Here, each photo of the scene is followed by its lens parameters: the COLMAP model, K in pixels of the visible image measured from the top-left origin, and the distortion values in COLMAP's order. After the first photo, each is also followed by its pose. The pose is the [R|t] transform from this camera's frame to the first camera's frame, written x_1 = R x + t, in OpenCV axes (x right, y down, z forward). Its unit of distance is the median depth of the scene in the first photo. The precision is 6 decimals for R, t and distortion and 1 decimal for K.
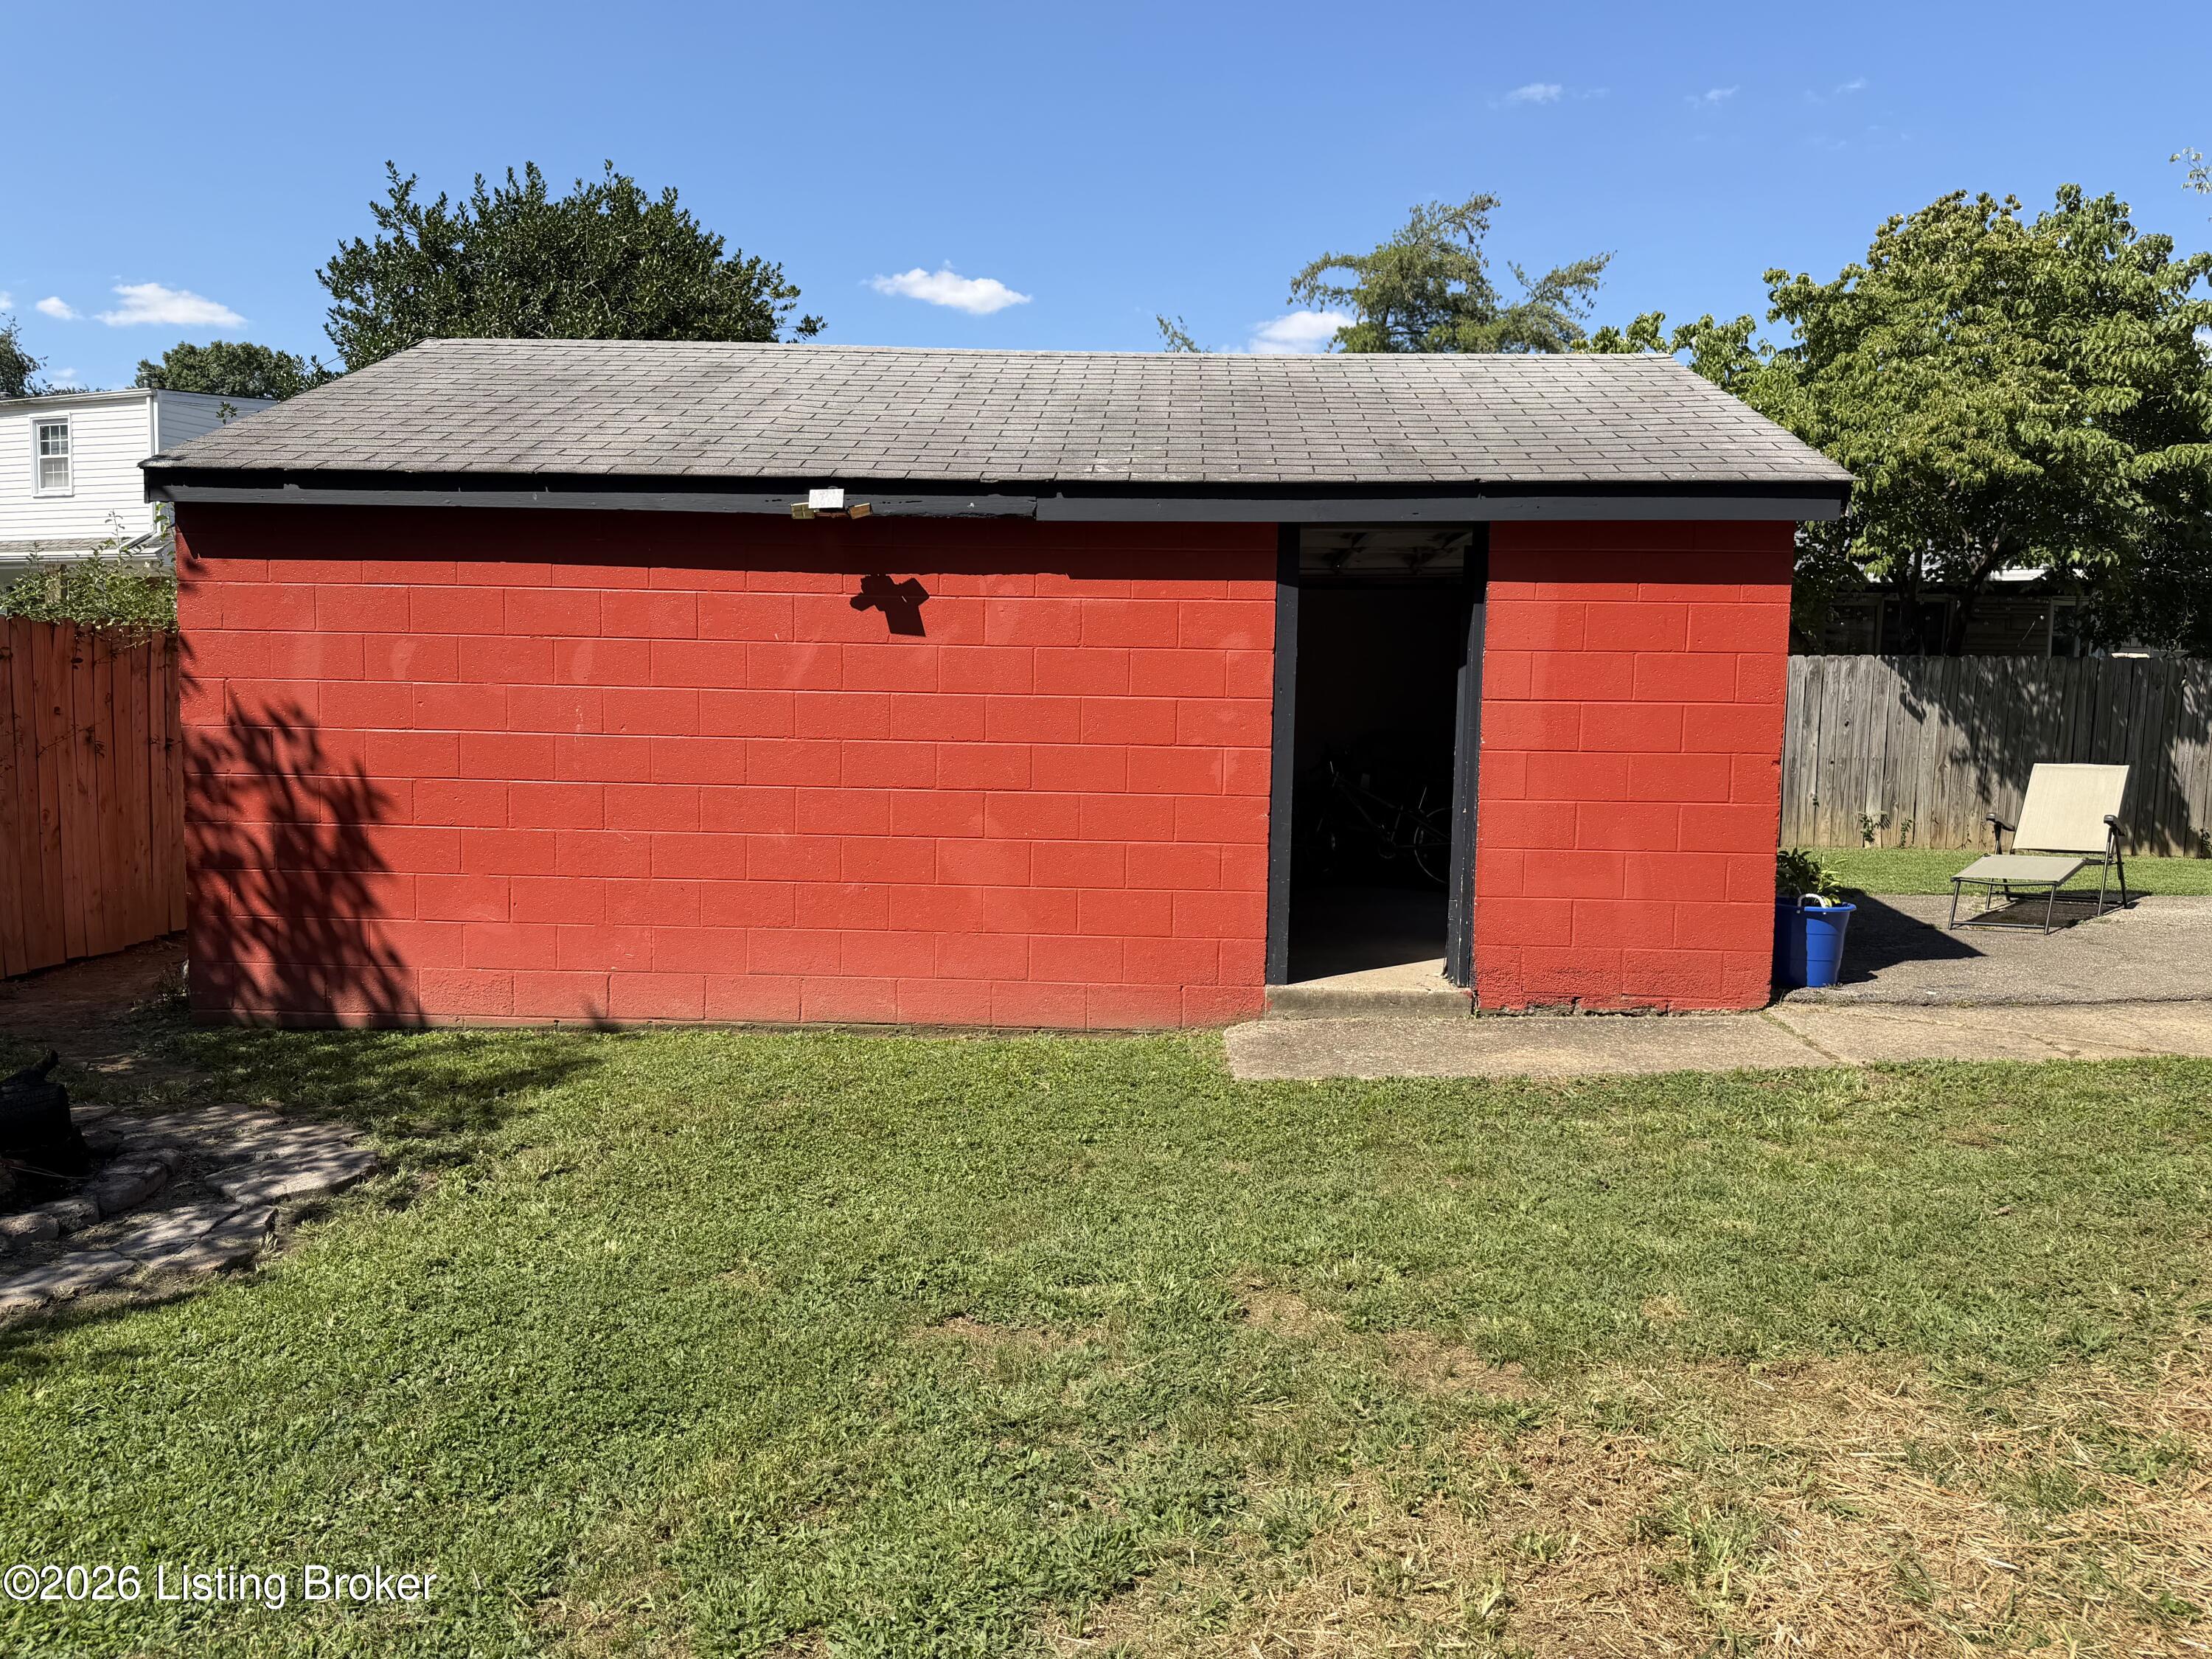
lens RADIAL K [[1543.0, 0, 1098.6], [0, 1543.0, 837.6], [0, 0, 1]] dist [0.061470, -0.077401]
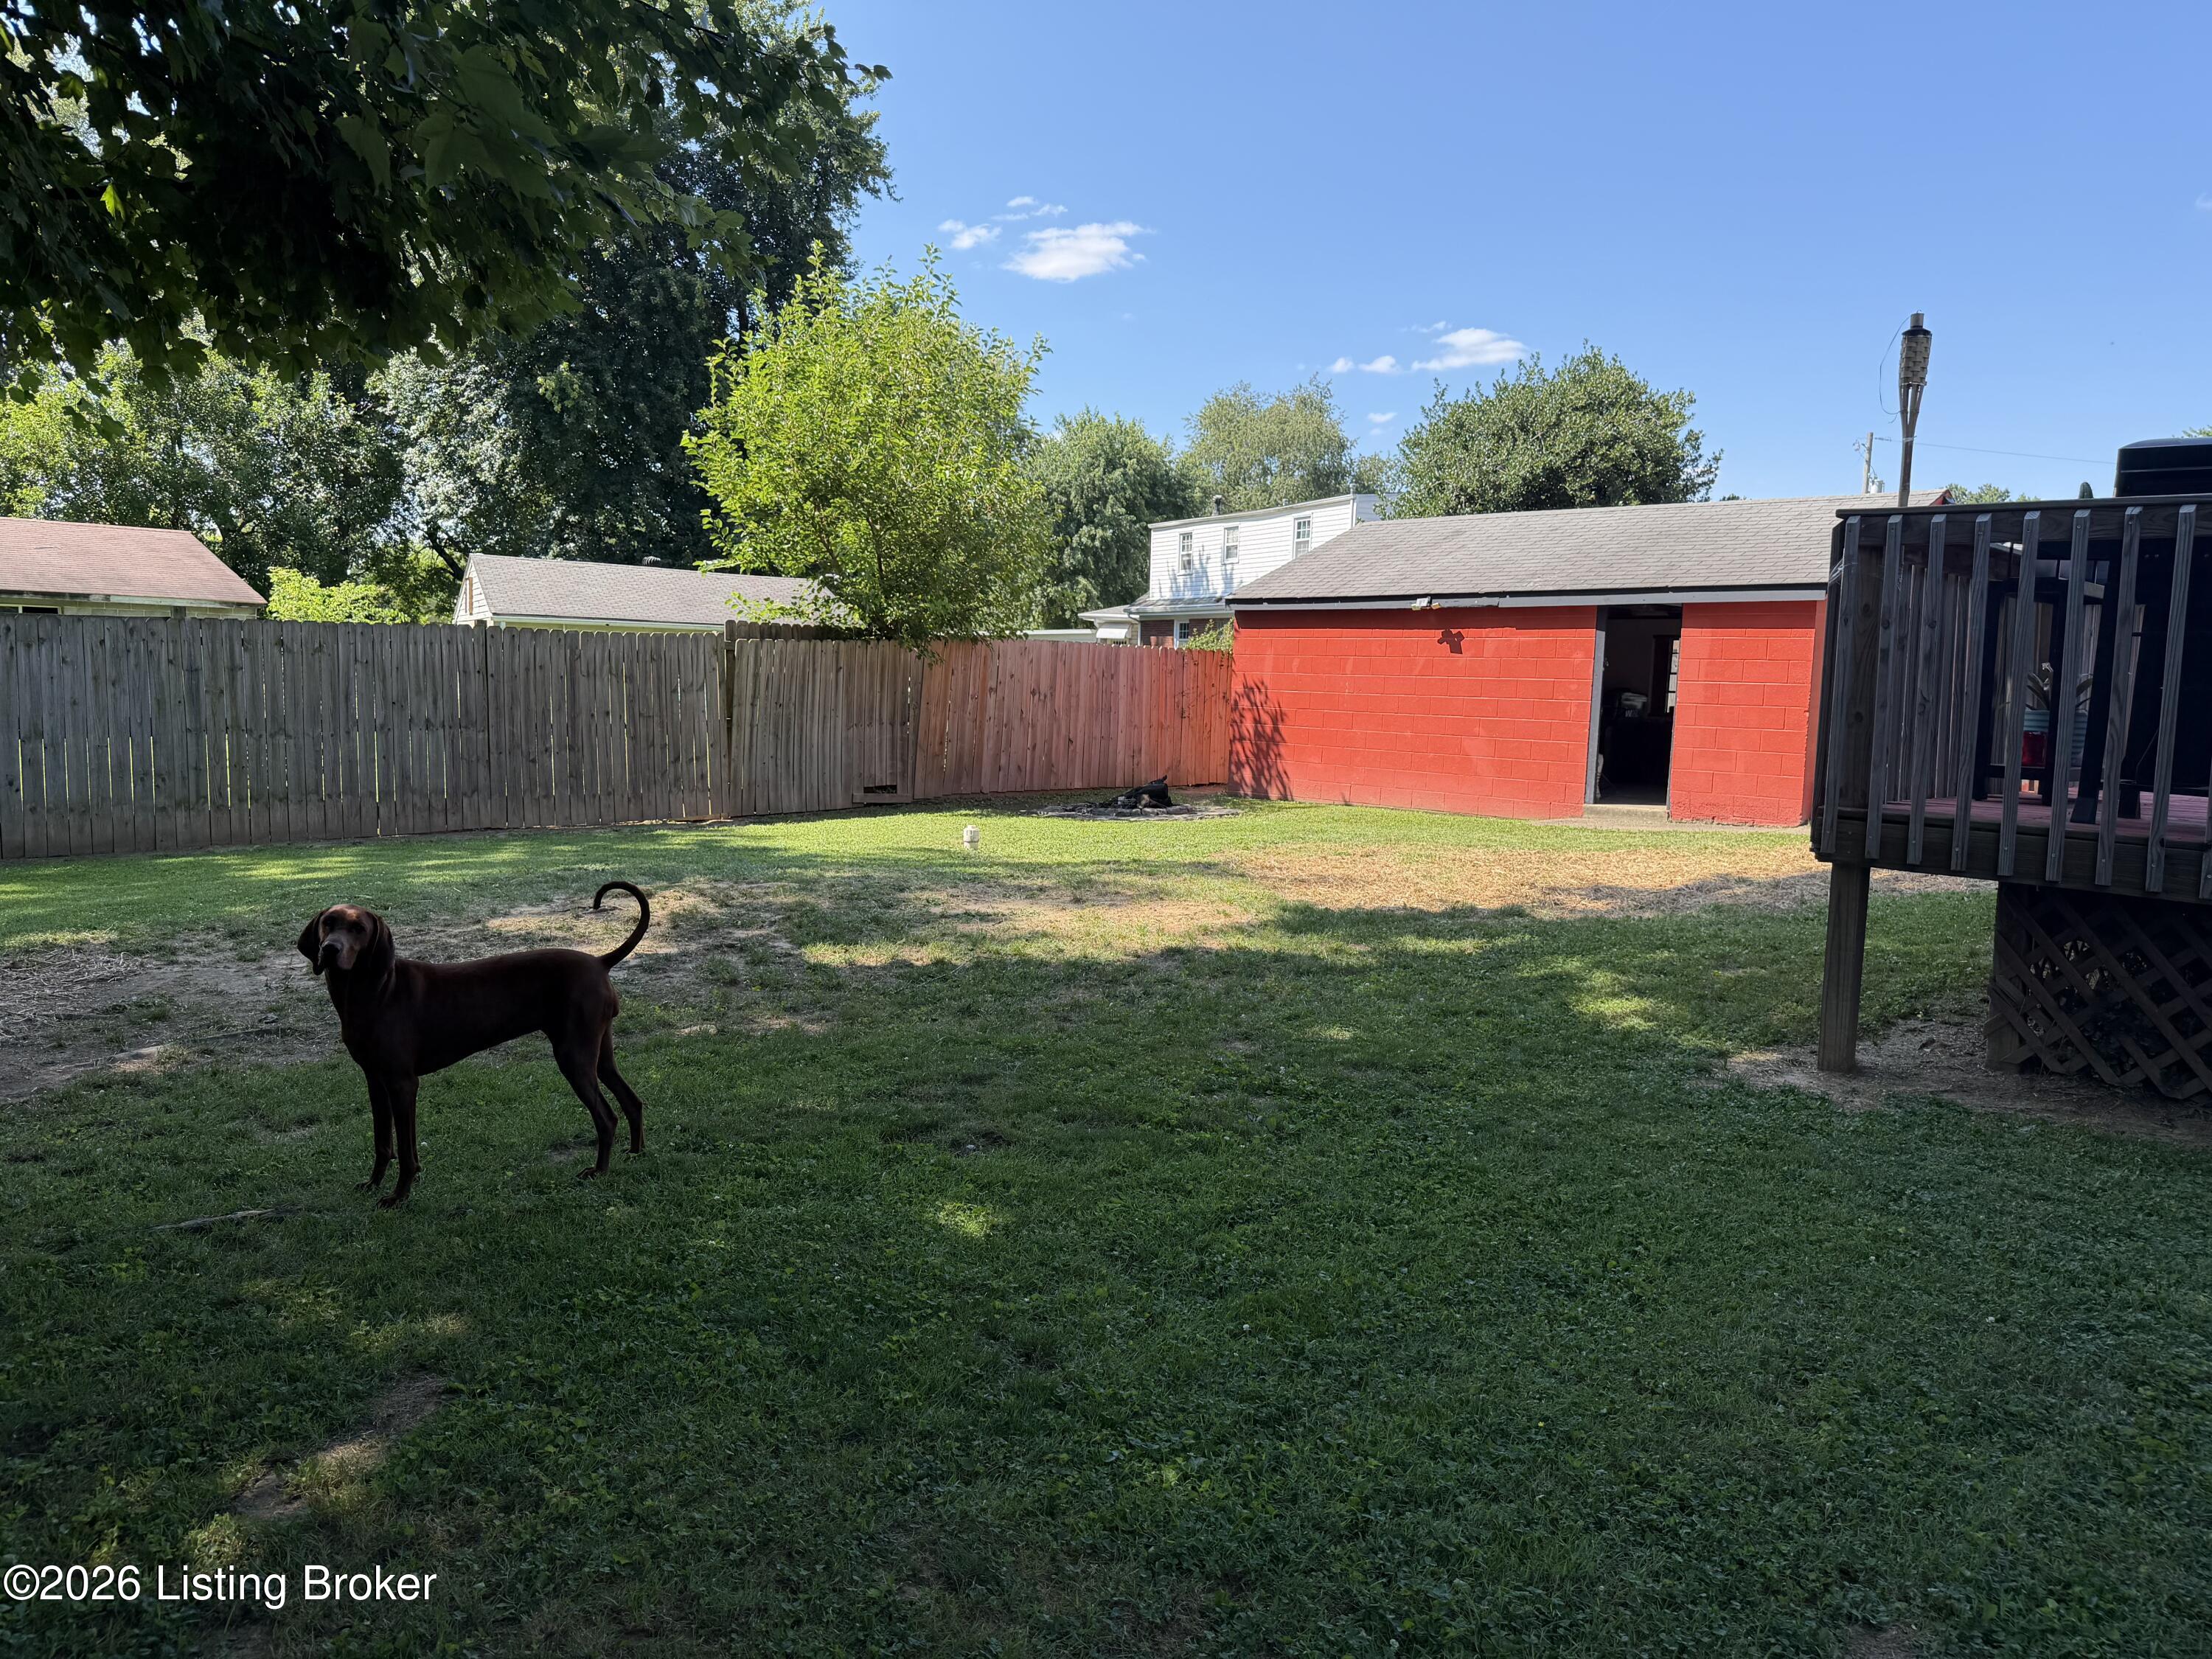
lens RADIAL K [[1543.0, 0, 1112.5], [0, 1543.0, 838.8], [0, 0, 1]] dist [0.061470, -0.077401]
pose [[0.724357, 0.076110, -0.685211, 1.205726], [-0.074404, 0.996713, 0.032055, 0.127337], [0.685398, 0.027764, 0.727639, -1.186013]]
